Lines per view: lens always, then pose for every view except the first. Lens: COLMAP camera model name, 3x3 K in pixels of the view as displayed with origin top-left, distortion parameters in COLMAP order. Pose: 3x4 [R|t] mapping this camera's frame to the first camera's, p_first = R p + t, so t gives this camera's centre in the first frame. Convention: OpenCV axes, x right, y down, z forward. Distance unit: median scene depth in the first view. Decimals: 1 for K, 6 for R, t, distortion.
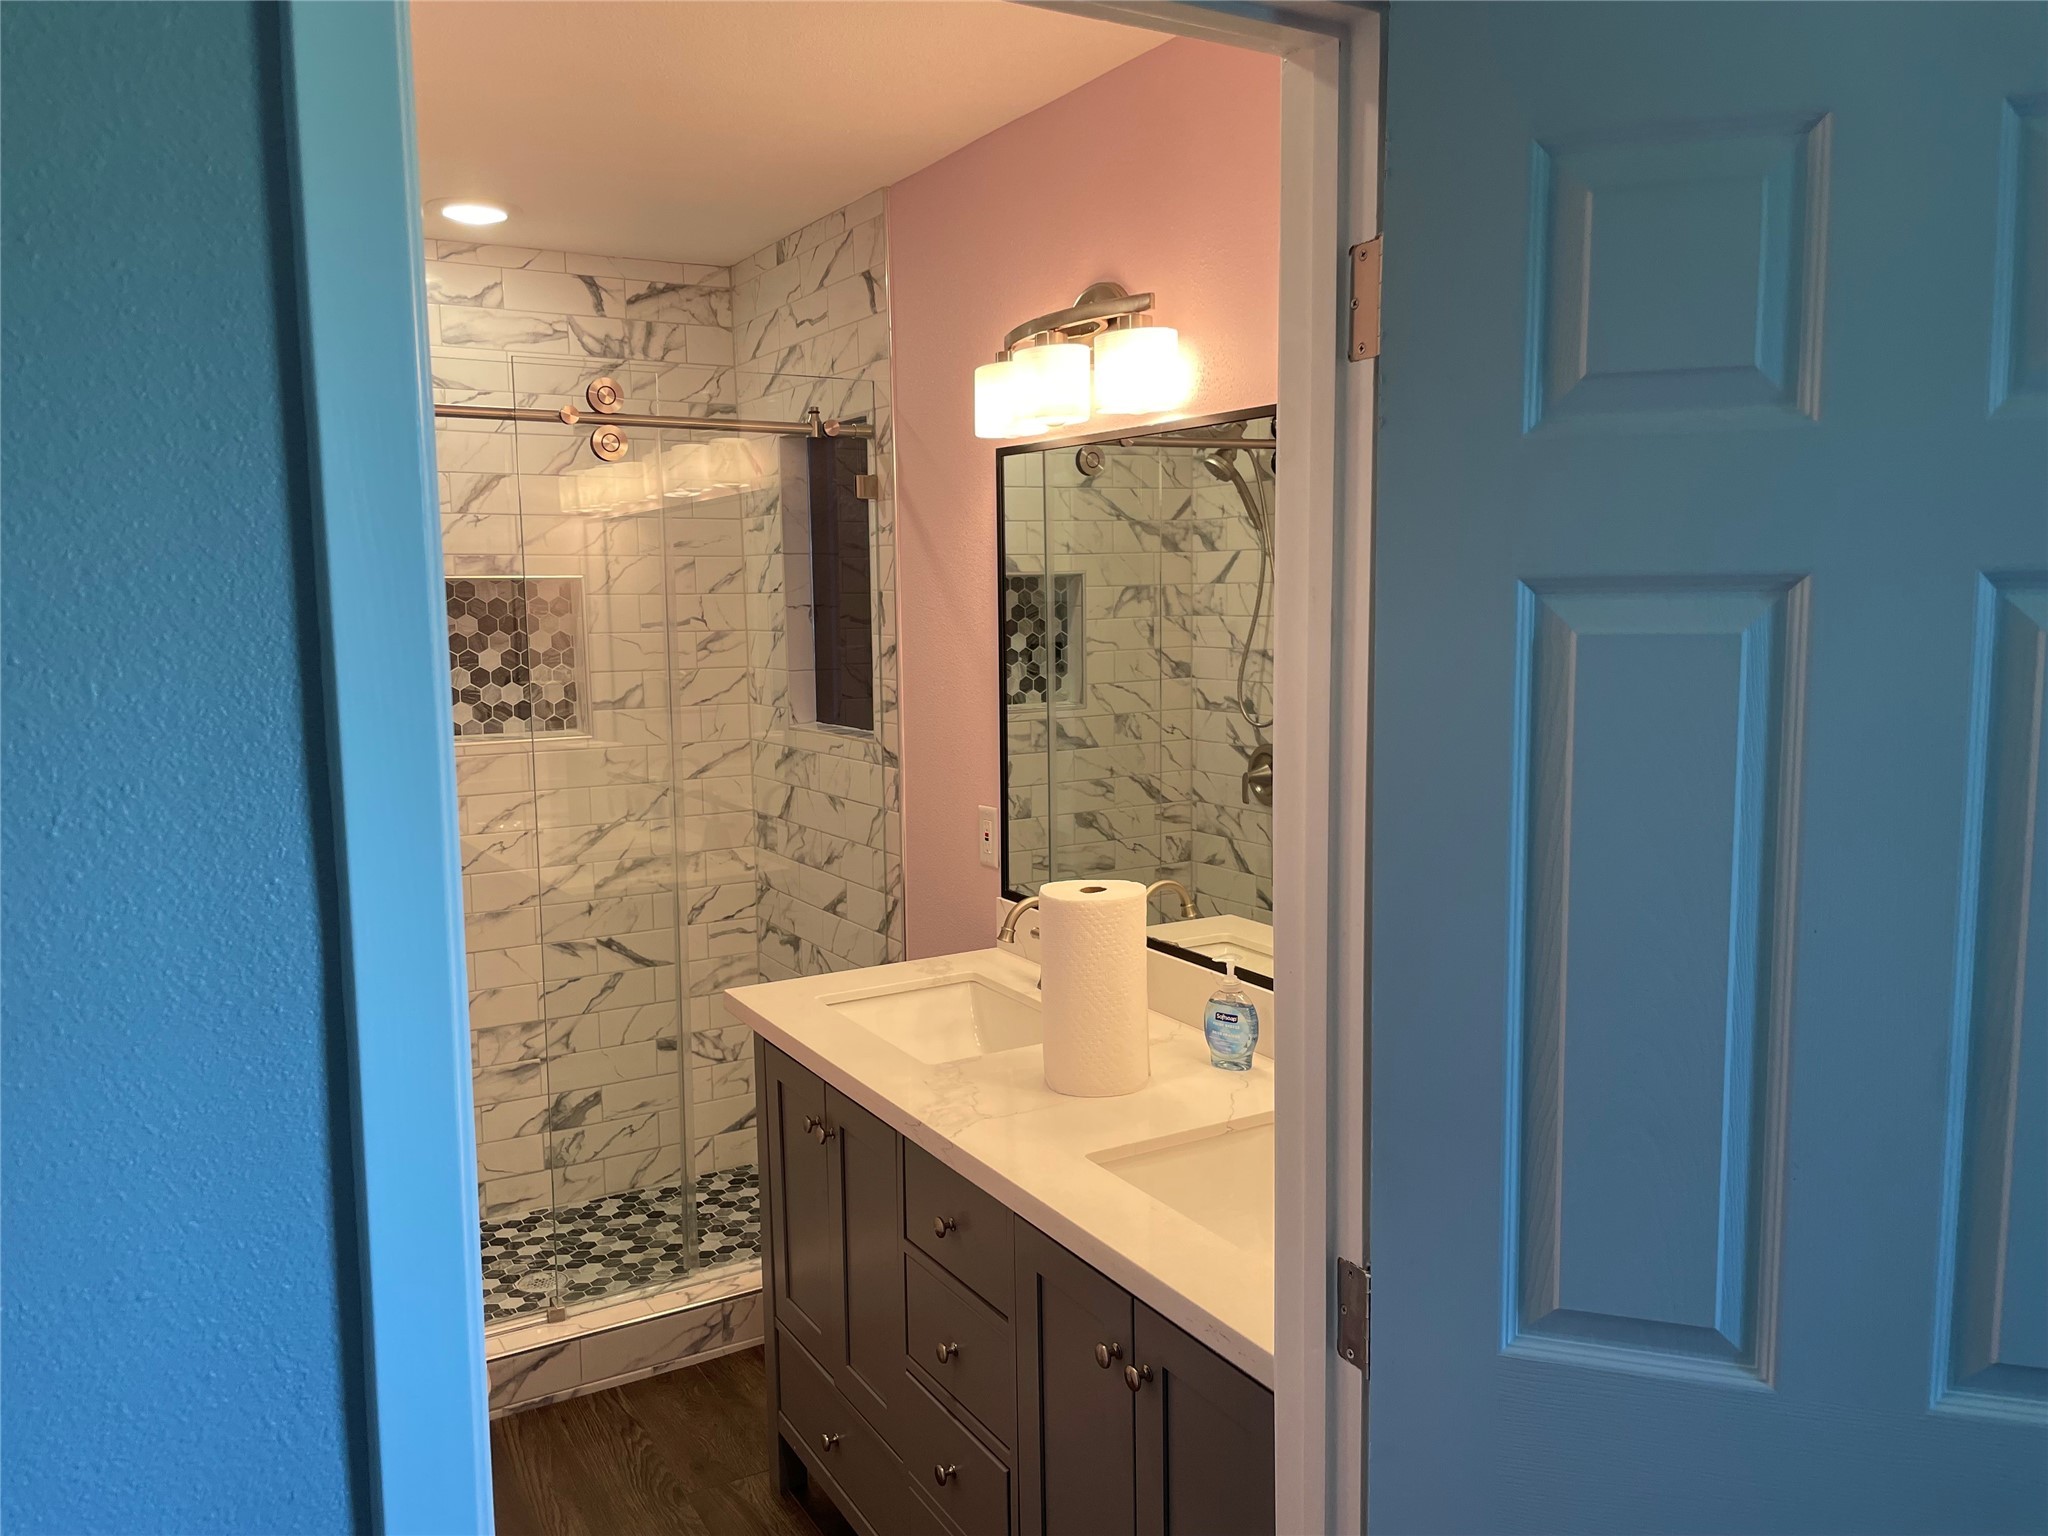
lens RADIAL K [[1577.6, 0, 1035.3], [0, 1577.6, 766.7], [0, 0, 1]] dist [0.081691, -0.093081]
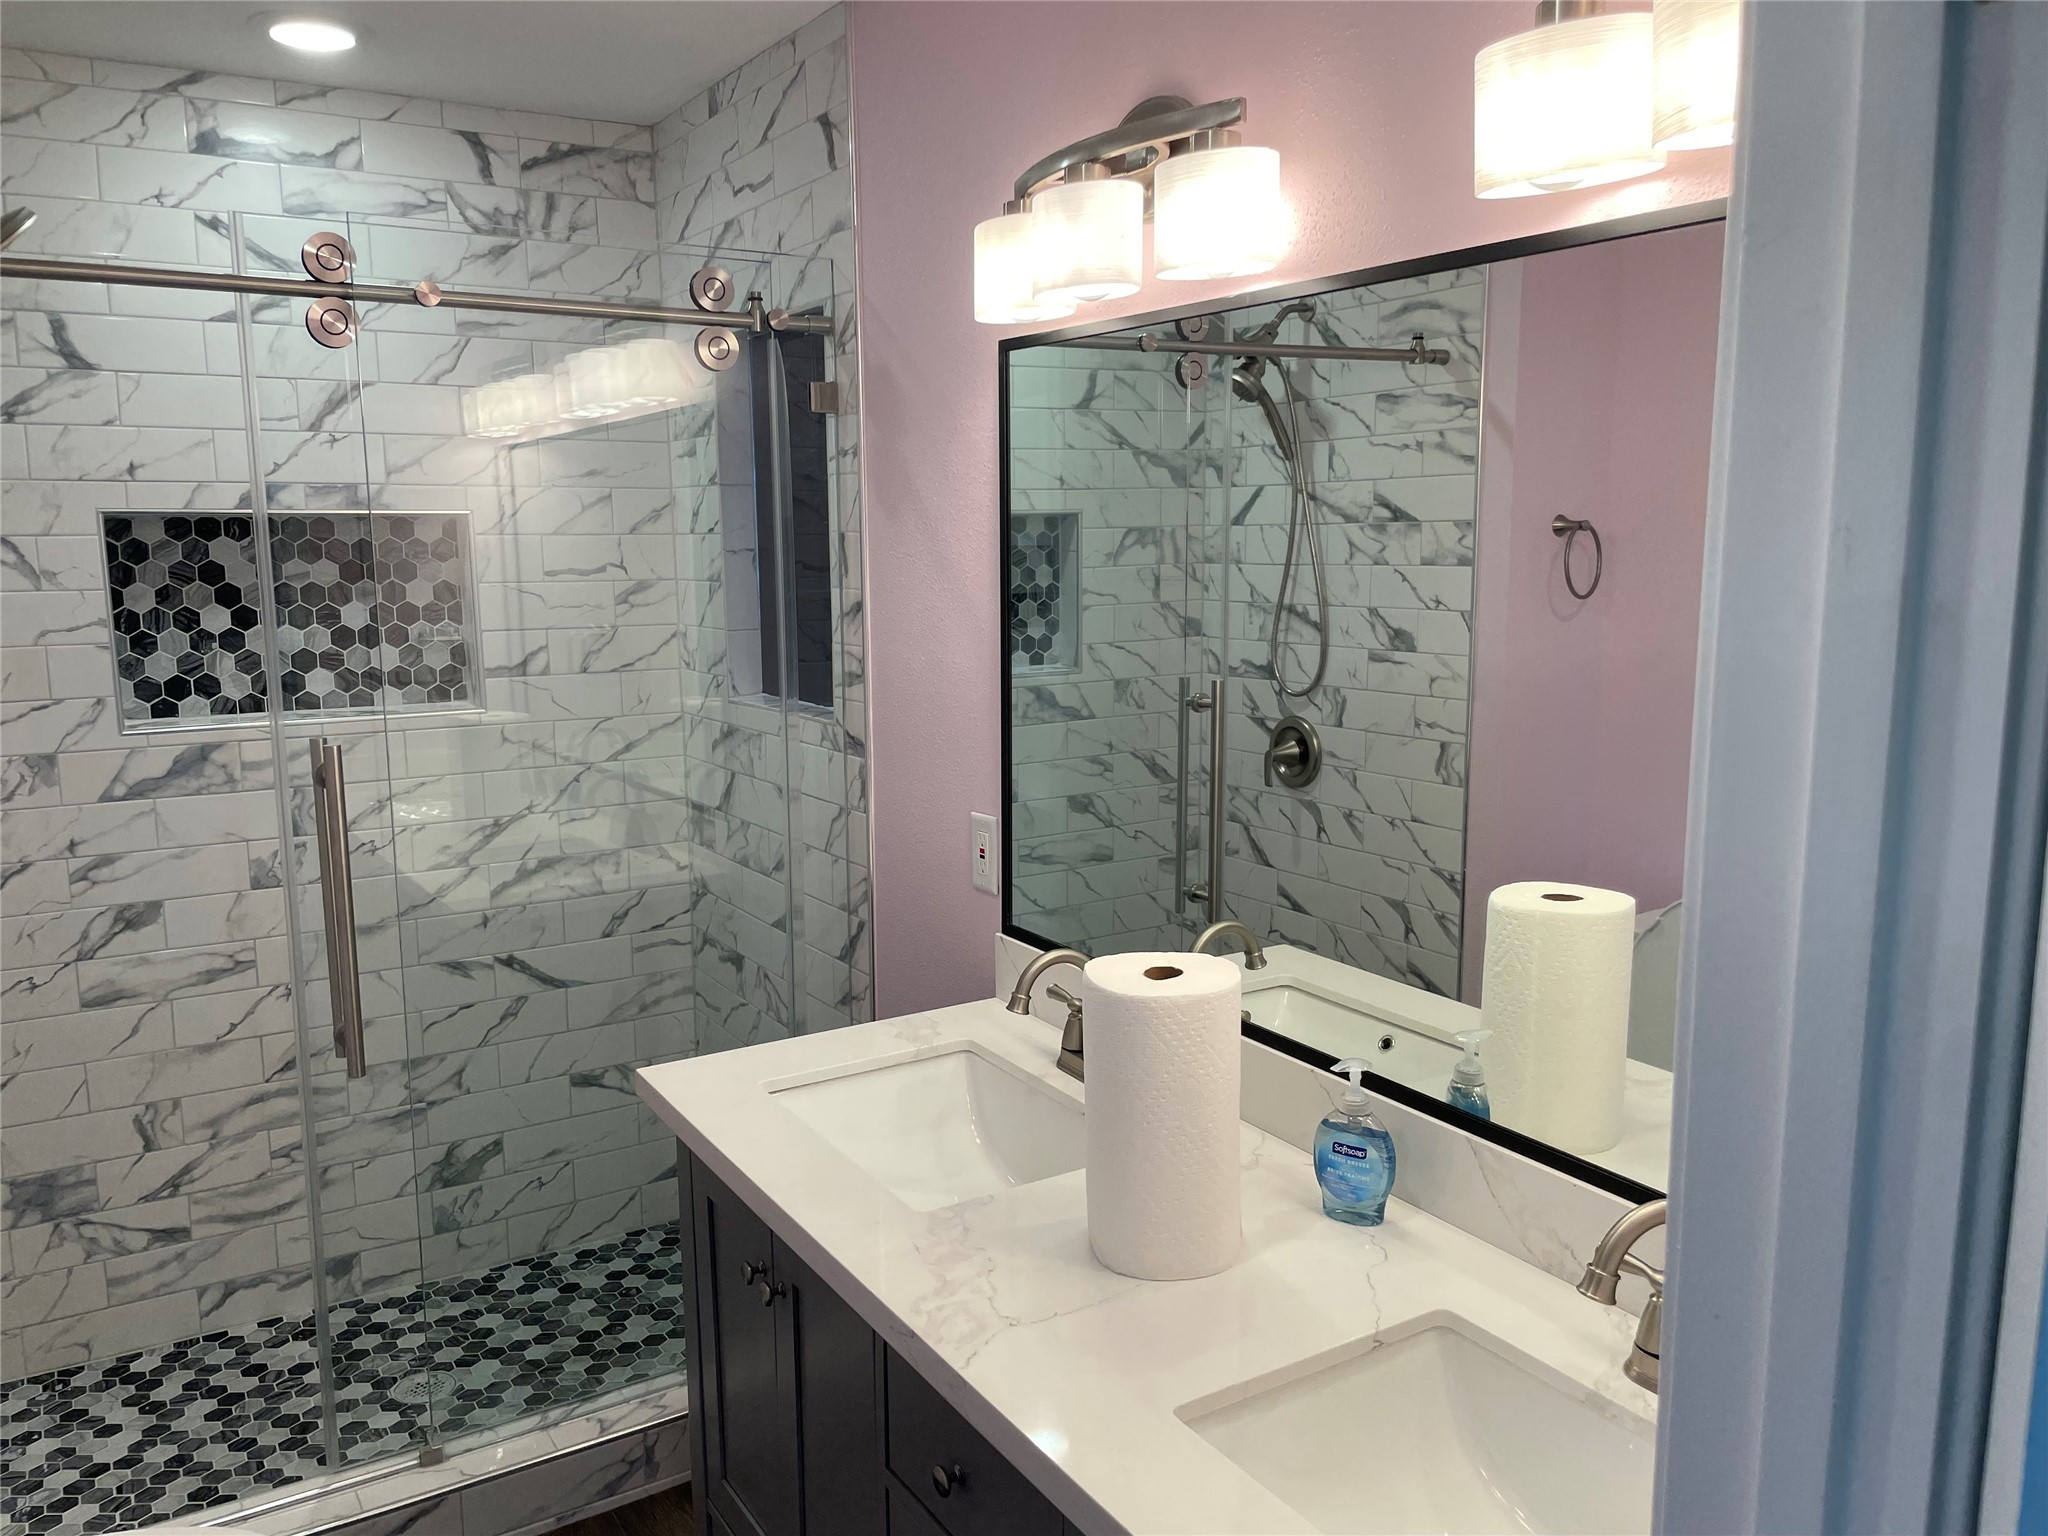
lens RADIAL K [[1577.6, 0, 1013.3], [0, 1577.6, 777.8], [0, 0, 1]] dist [0.081691, -0.093081]
pose [[0.999854, 0.001996, 0.016989, -0.023040], [-0.002710, 0.999110, 0.042090, -0.020042], [-0.016890, -0.042130, 0.998969, 0.184943]]
